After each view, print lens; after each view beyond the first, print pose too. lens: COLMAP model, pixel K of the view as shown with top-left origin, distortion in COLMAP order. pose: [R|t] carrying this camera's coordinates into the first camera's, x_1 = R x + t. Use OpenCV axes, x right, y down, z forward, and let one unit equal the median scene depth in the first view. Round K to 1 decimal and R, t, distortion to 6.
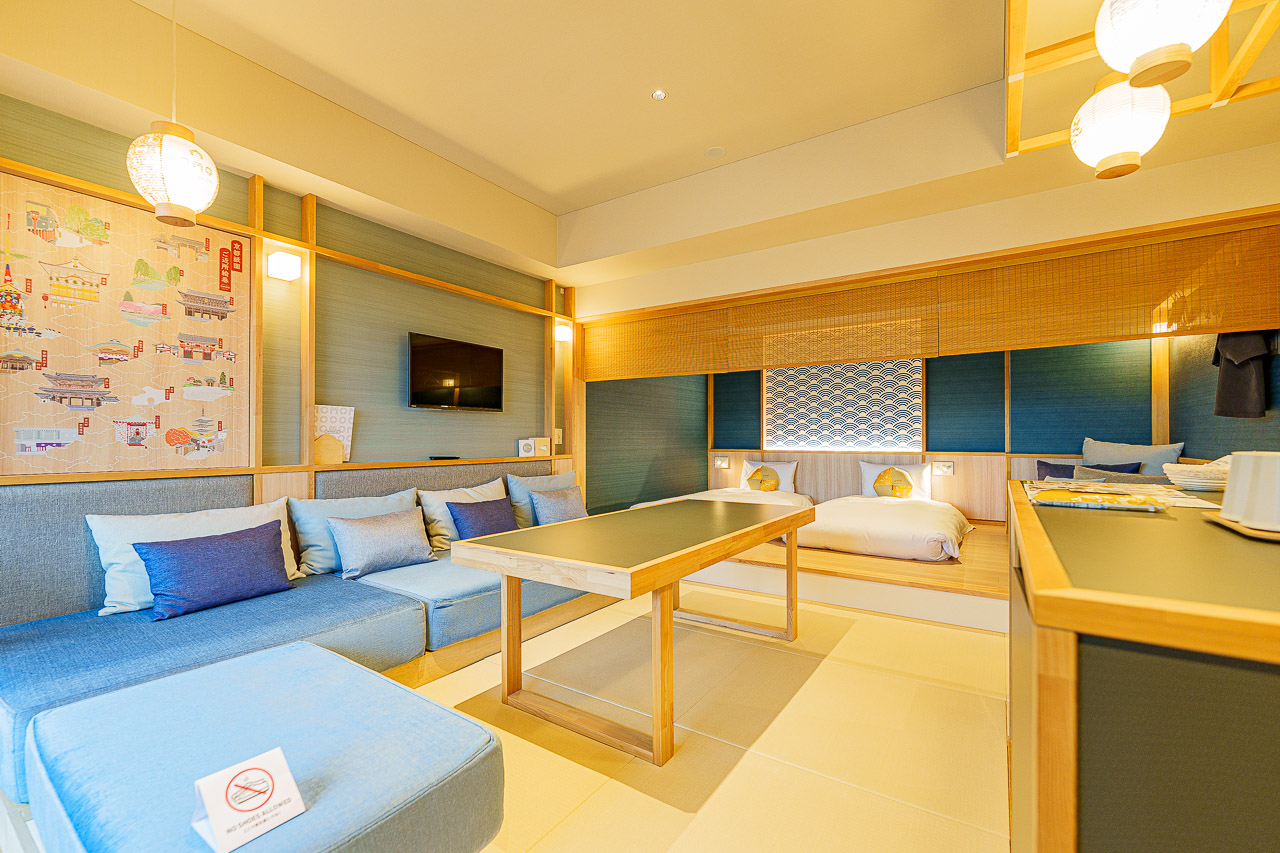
lens RADIAL K [[539.0, 0, 615.9], [0, 539.0, 435.6], [0, 0, 1]] dist [-0.000477, 0.000082]
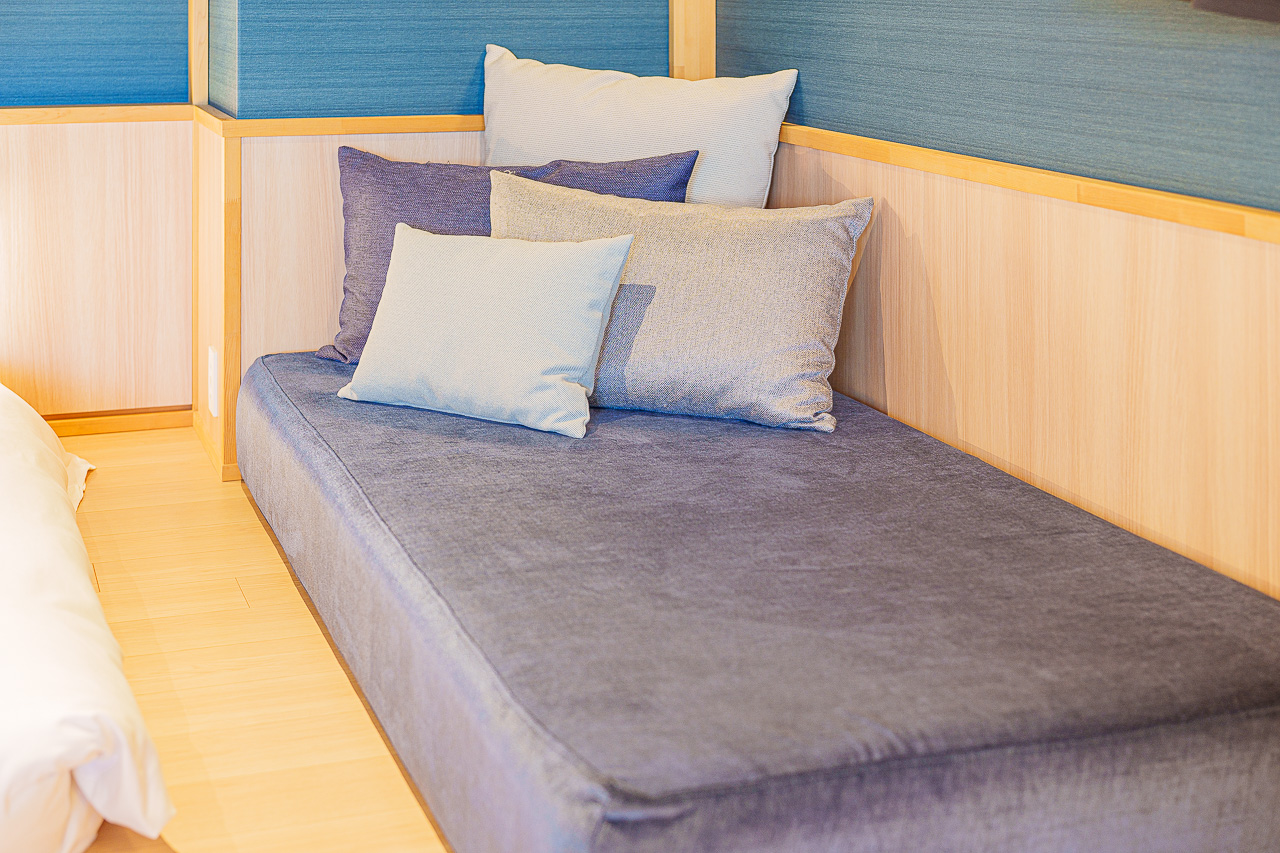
lens RADIAL K [[1956.7, 0, 638.8], [0, 1956.7, -7.8], [0, 0, 1]] dist [0.002932, 0.002970]
pose [[0.576163, -0.007533, 0.817300, 0.273367], [-0.006456, 0.999884, 0.013767, -0.050232], [-0.817309, -0.013208, 0.576048, 0.650976]]
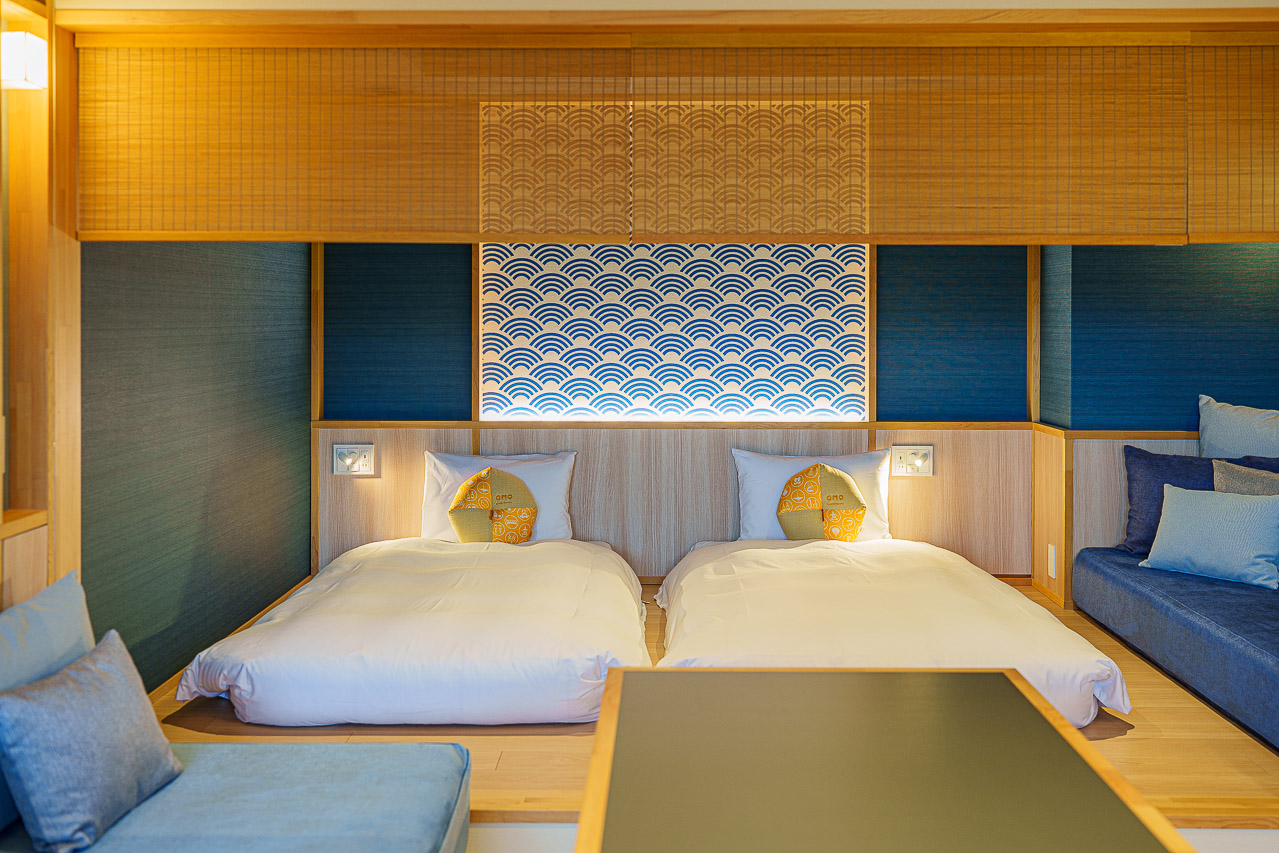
lens RADIAL K [[1415.8, 0, 634.2], [0, 1415.8, 332.4], [0, 0, 1]] dist [0.010169, 0.009375]
pose [[0.830618, -0.003884, 0.556829, -0.356208], [-0.004291, 0.999901, 0.013376, -0.099610], [-0.556826, -0.013500, 0.830519, 0.369473]]
